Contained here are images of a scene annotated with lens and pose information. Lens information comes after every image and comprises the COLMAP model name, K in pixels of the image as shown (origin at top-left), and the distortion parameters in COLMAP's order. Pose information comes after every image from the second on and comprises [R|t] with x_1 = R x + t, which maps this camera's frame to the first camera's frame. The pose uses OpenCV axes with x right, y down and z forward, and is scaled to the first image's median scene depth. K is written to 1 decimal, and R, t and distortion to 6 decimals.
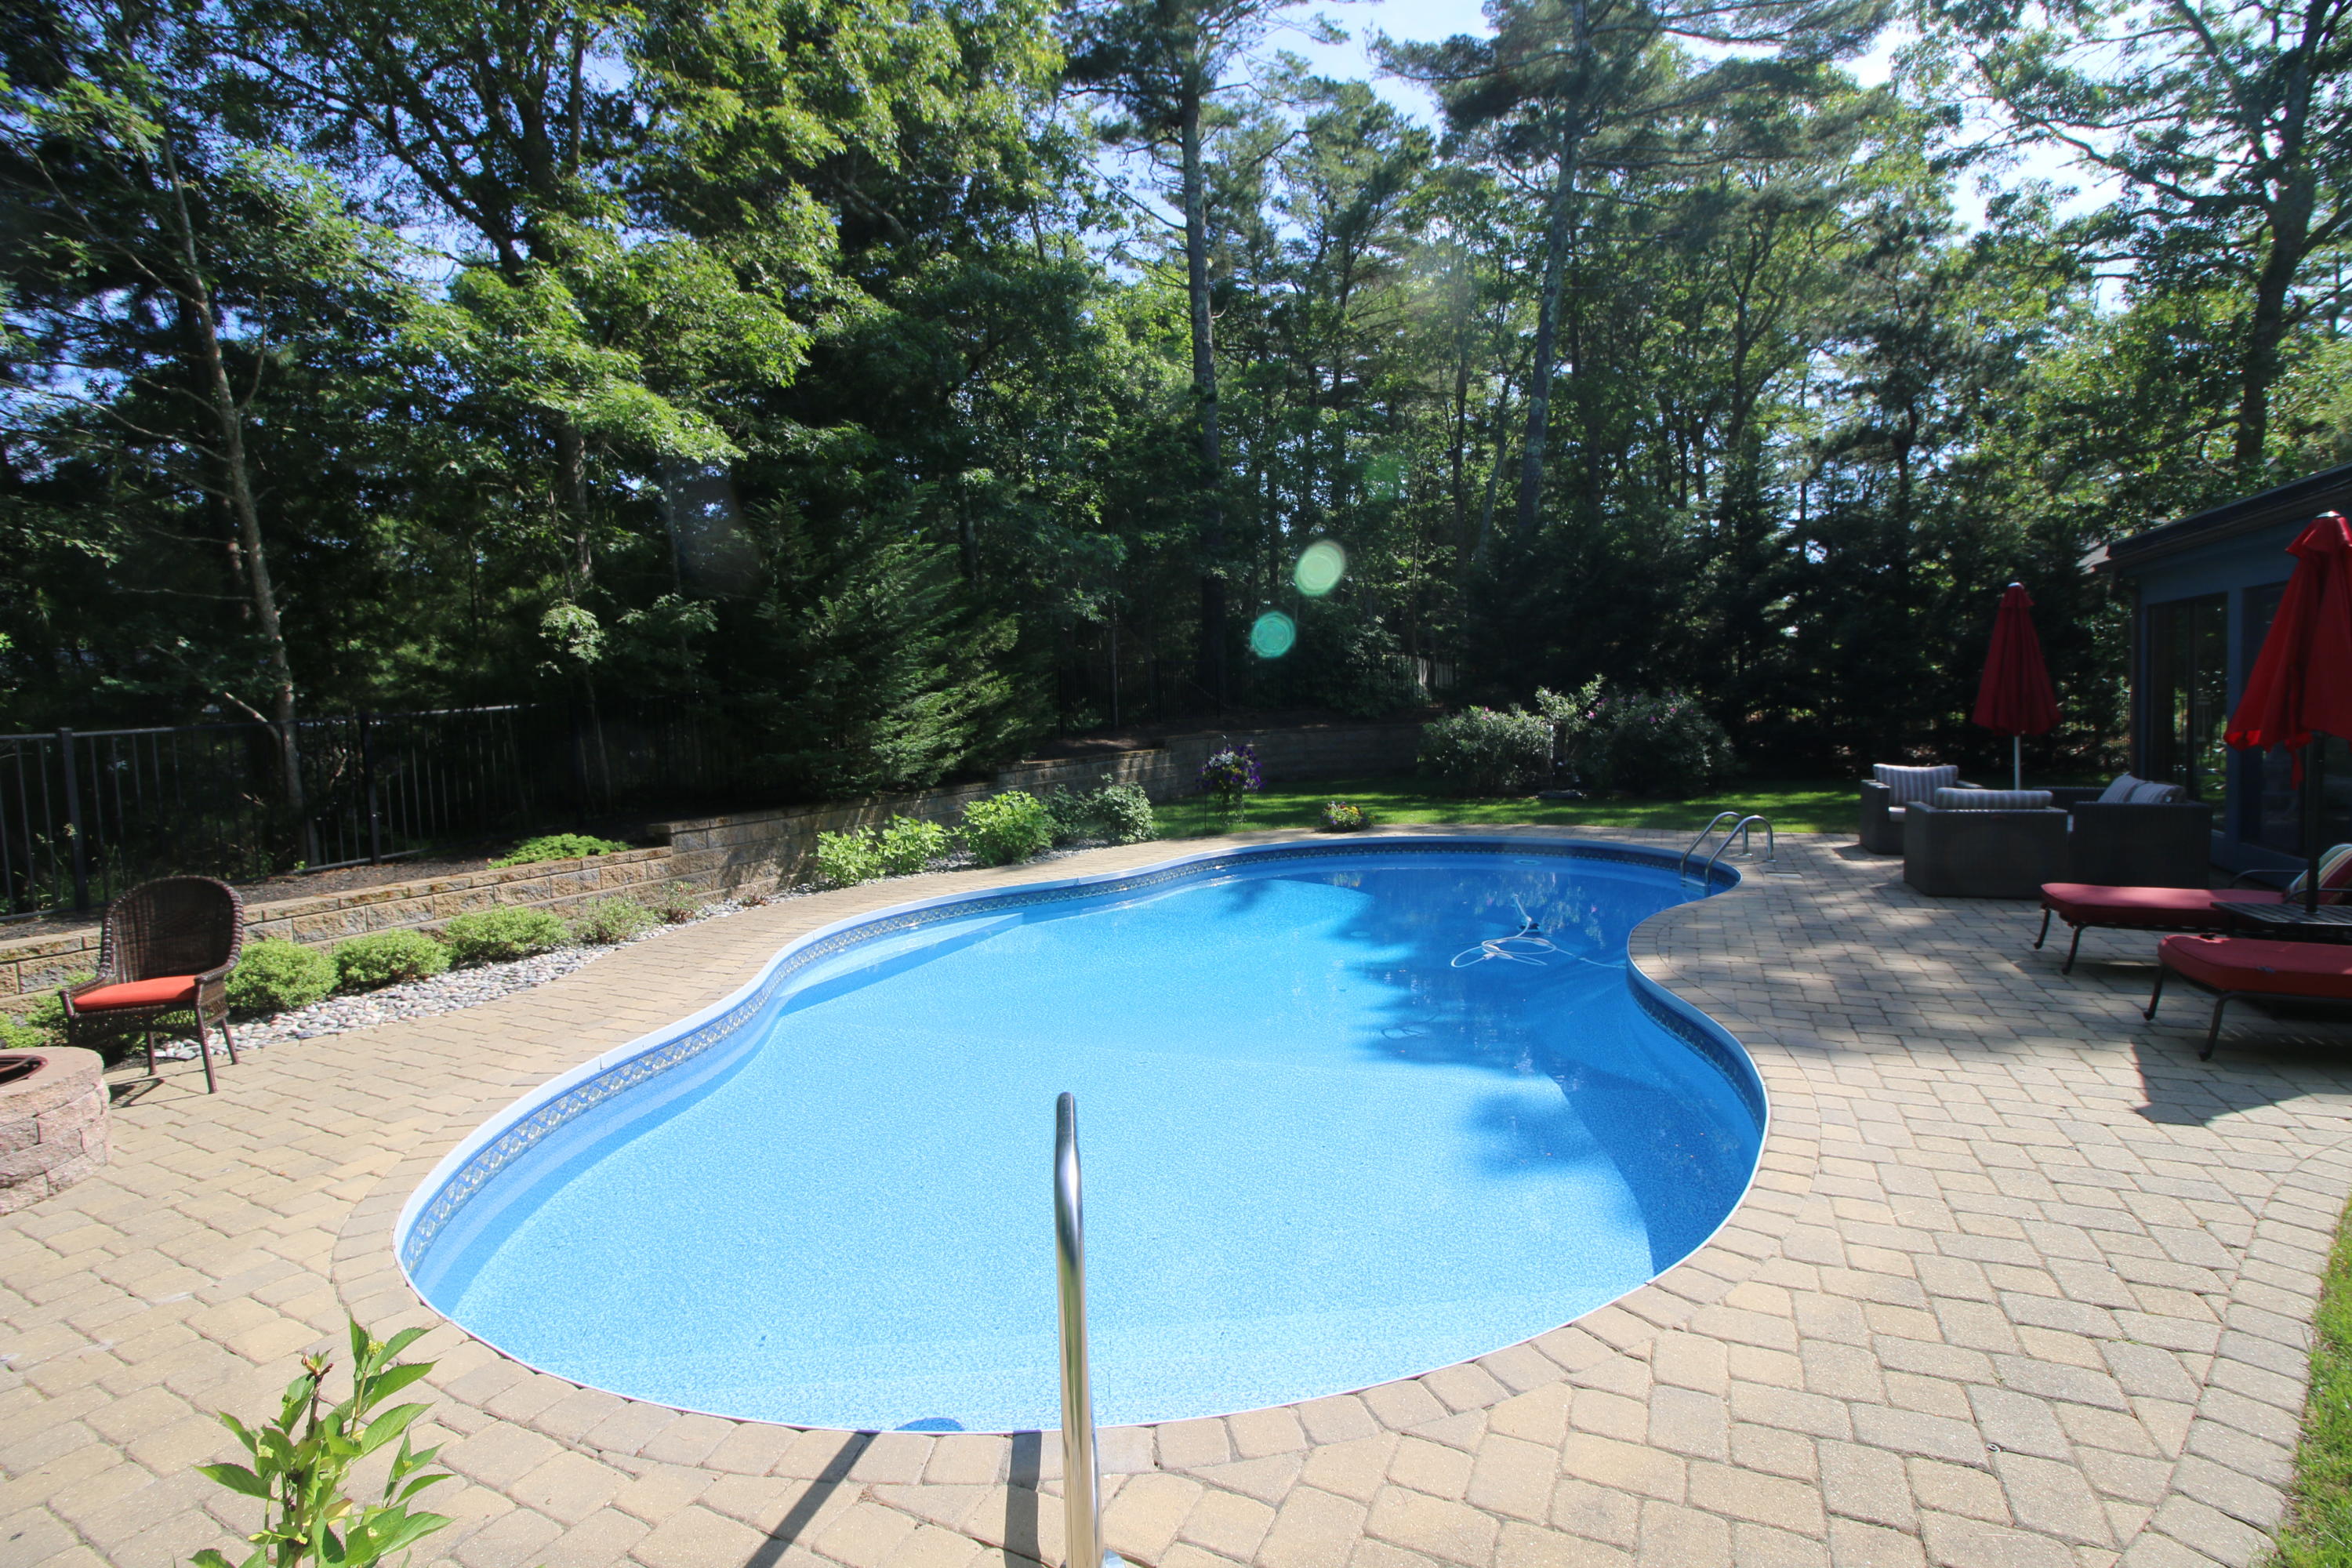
lens RADIAL K [[1076.8, 0, 1171.5], [0, 1076.8, 781.6], [0, 0, 1]] dist [-0.000813, -0.012239]
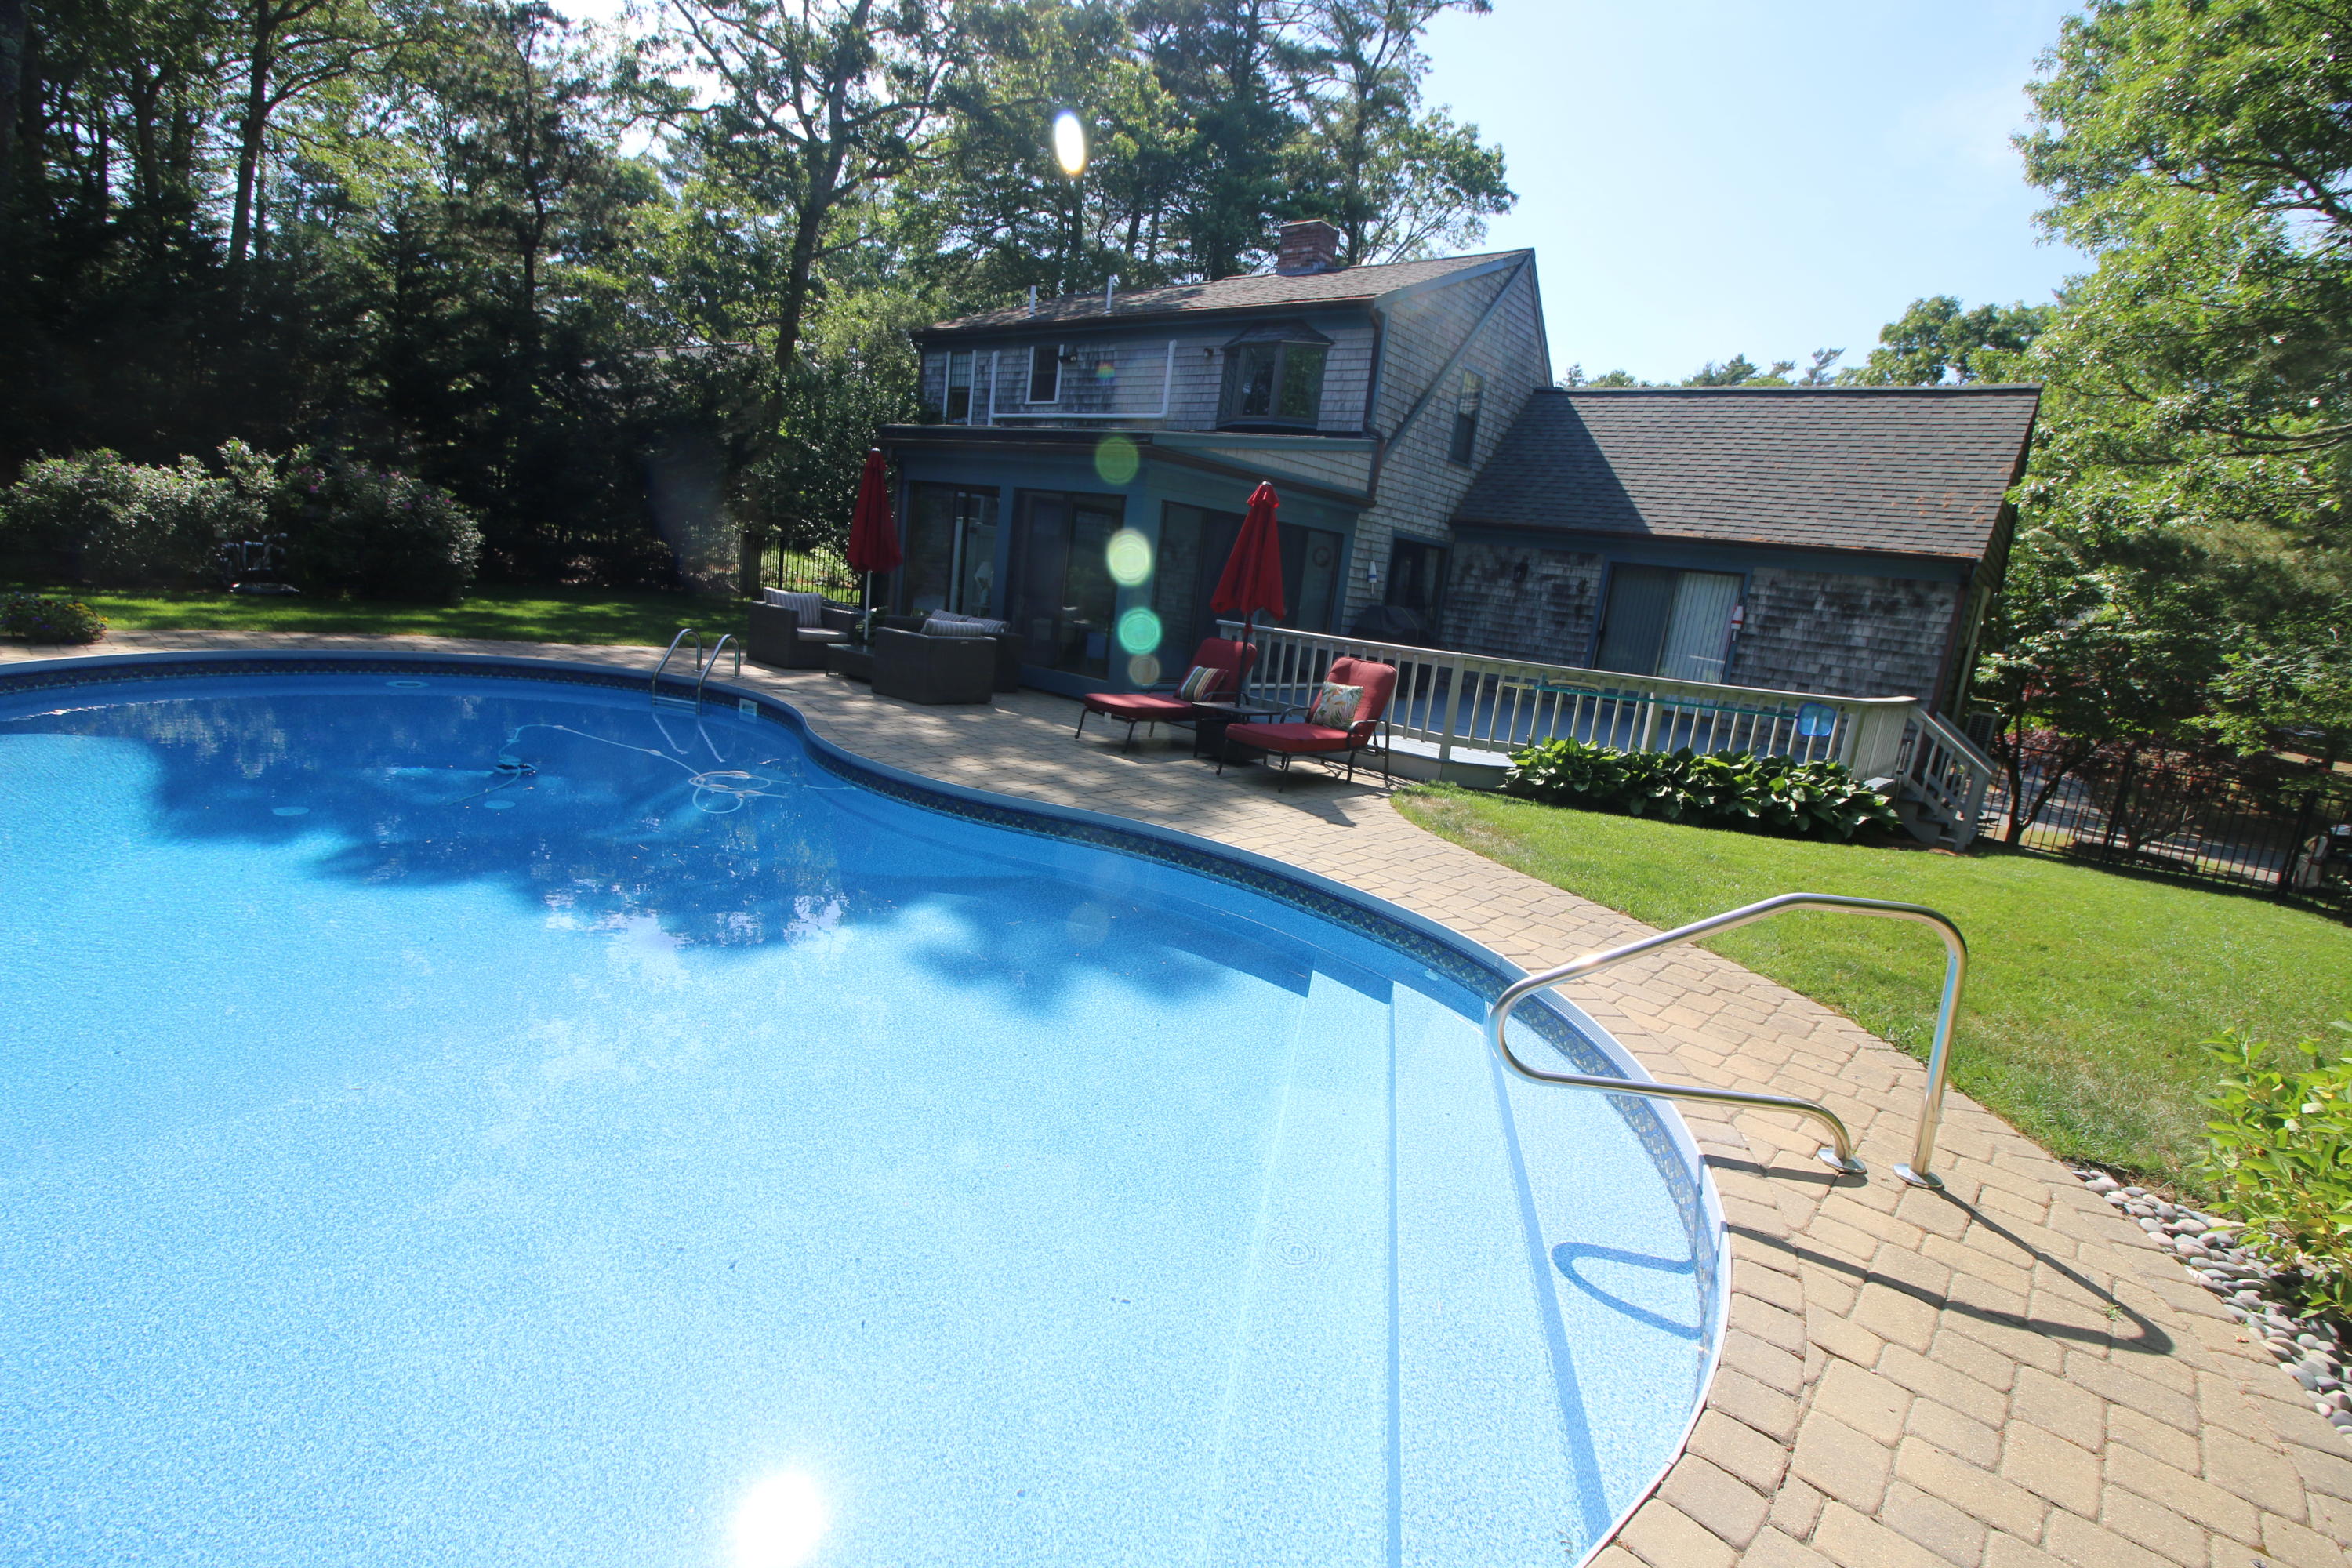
lens RADIAL K [[1075.1, 0, 1176.0], [0, 1075.1, 784.0], [0, 0, 1]] dist [0.002947, -0.012530]
pose [[0.251244, -0.121279, 0.960296, -0.316809], [-0.063197, 0.987947, 0.141305, 0.000741], [-0.965858, -0.096190, 0.240552, 0.284335]]
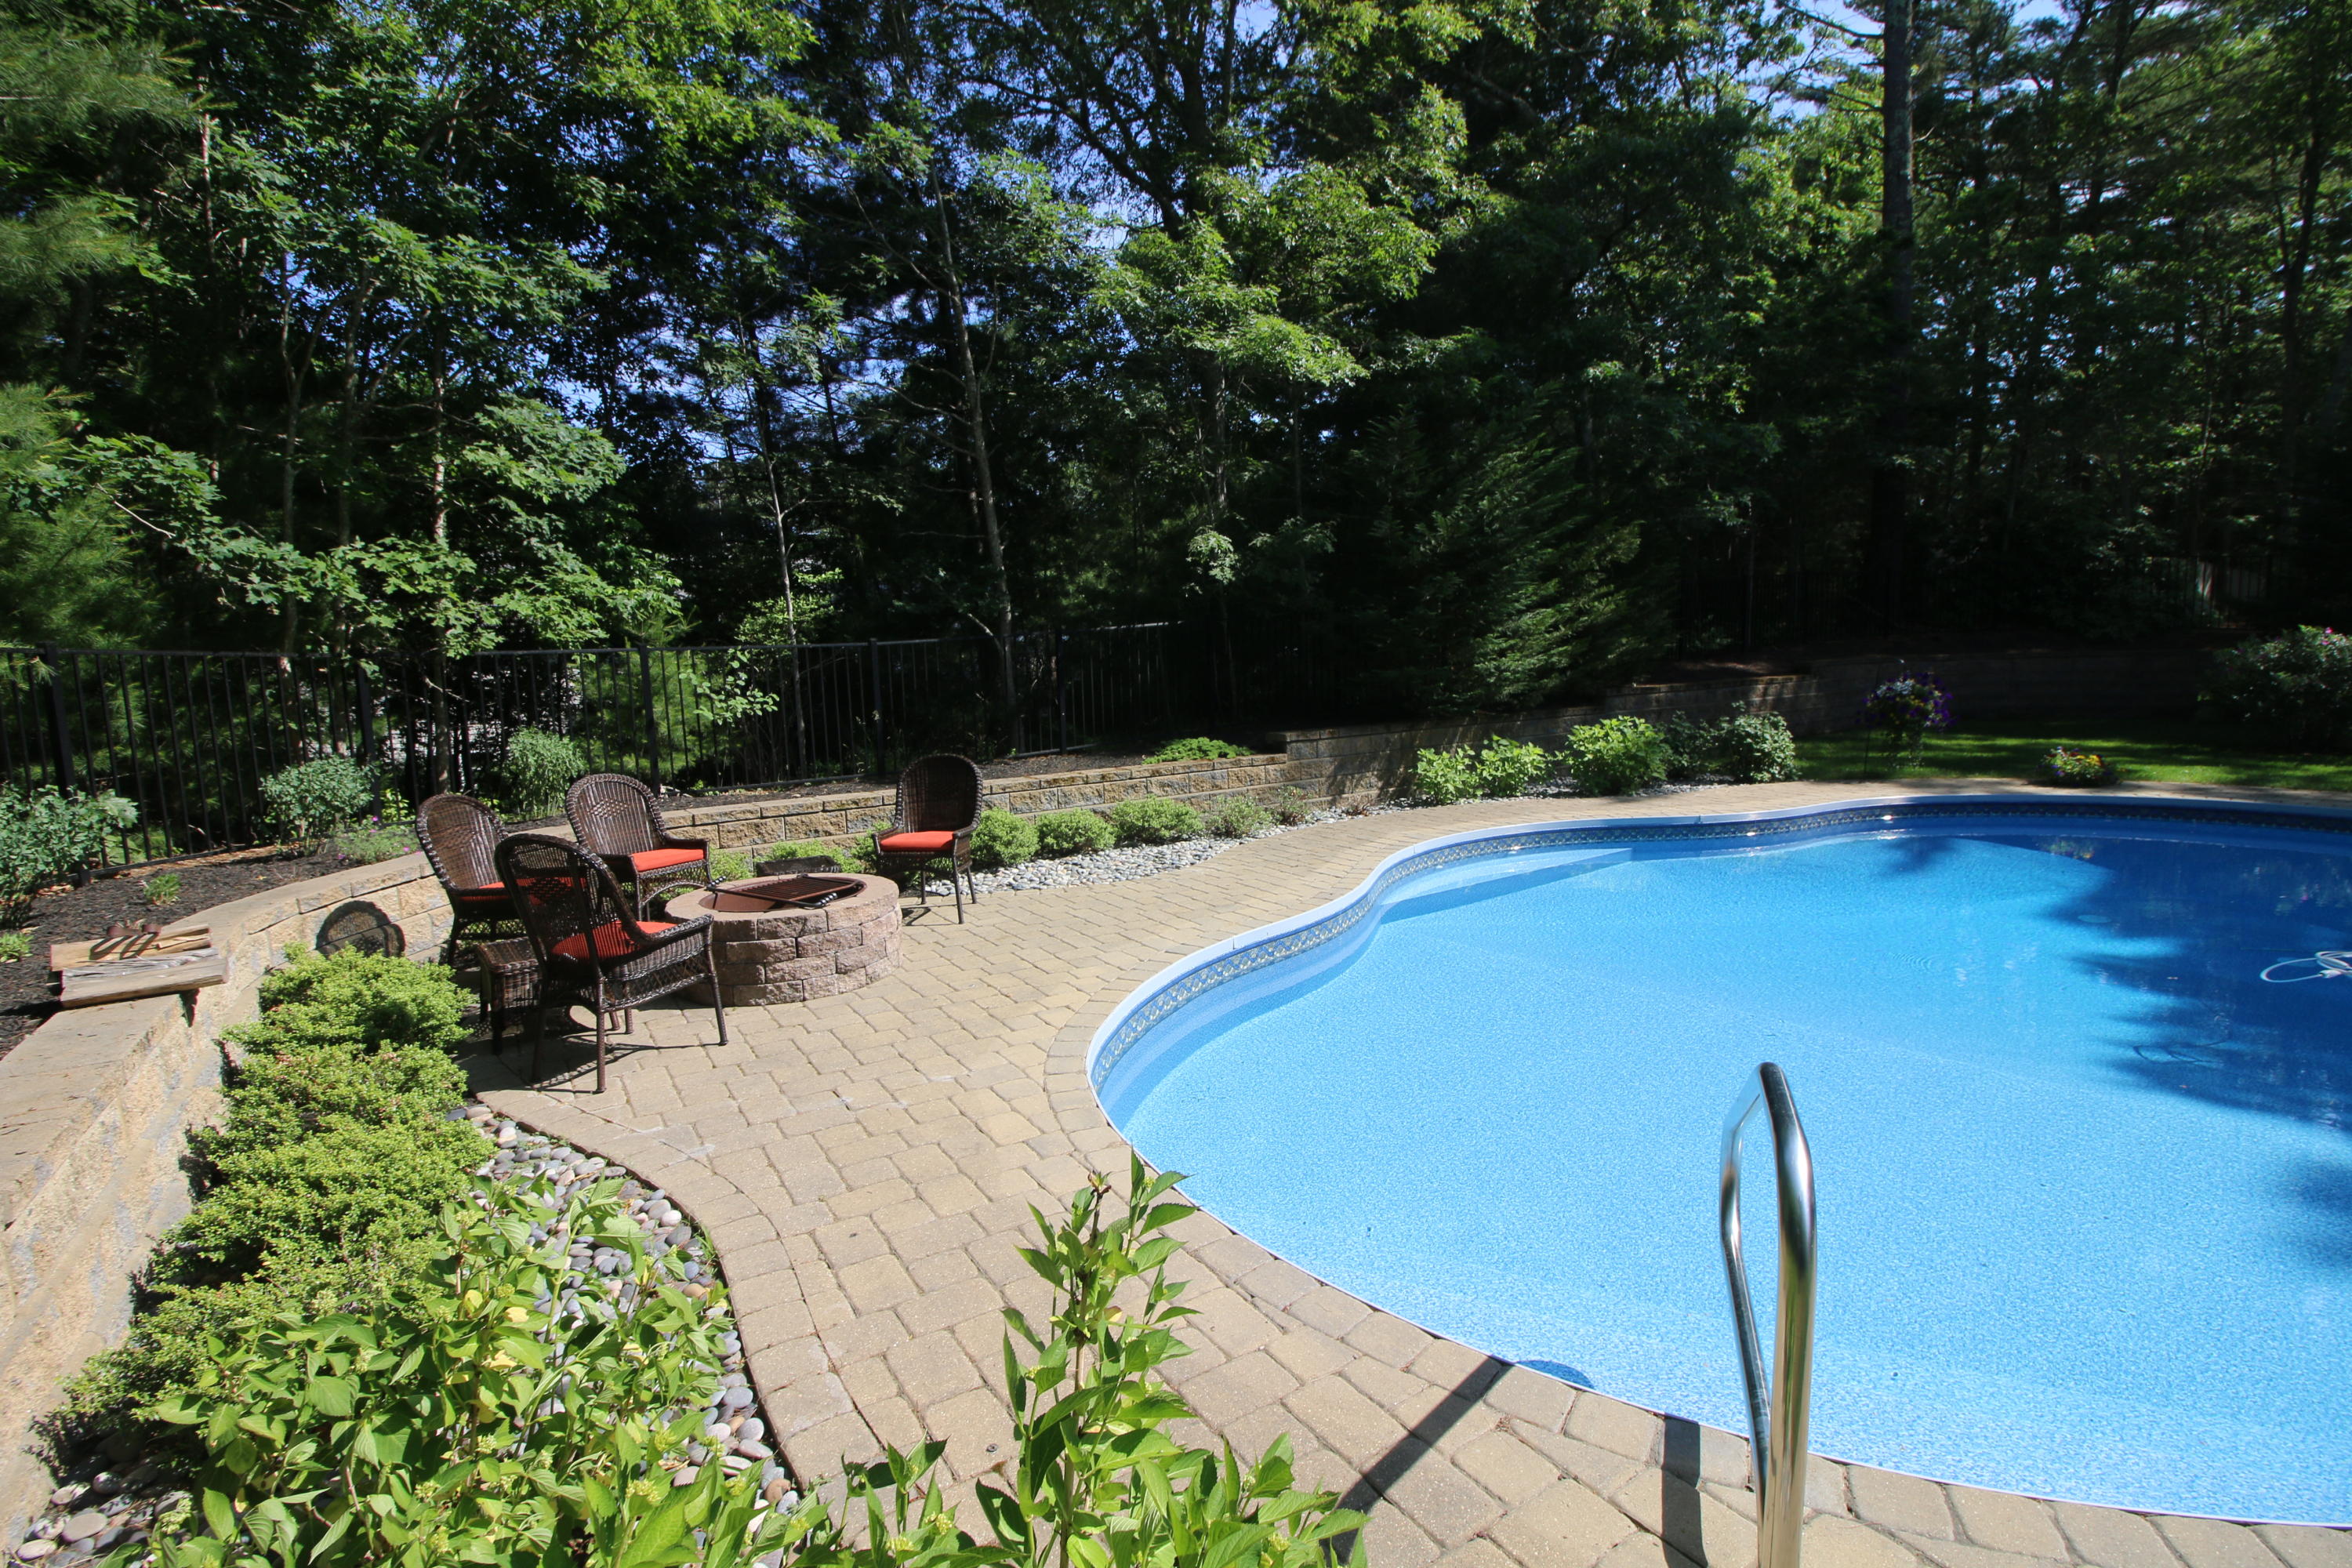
lens RADIAL K [[1076.8, 0, 1171.5], [0, 1076.8, 781.6], [0, 0, 1]] dist [-0.000813, -0.012239]
pose [[0.863450, 0.071395, -0.499357, -0.020421], [-0.034885, 0.996015, 0.082084, 0.002873], [0.503227, -0.053455, 0.862499, 0.007923]]
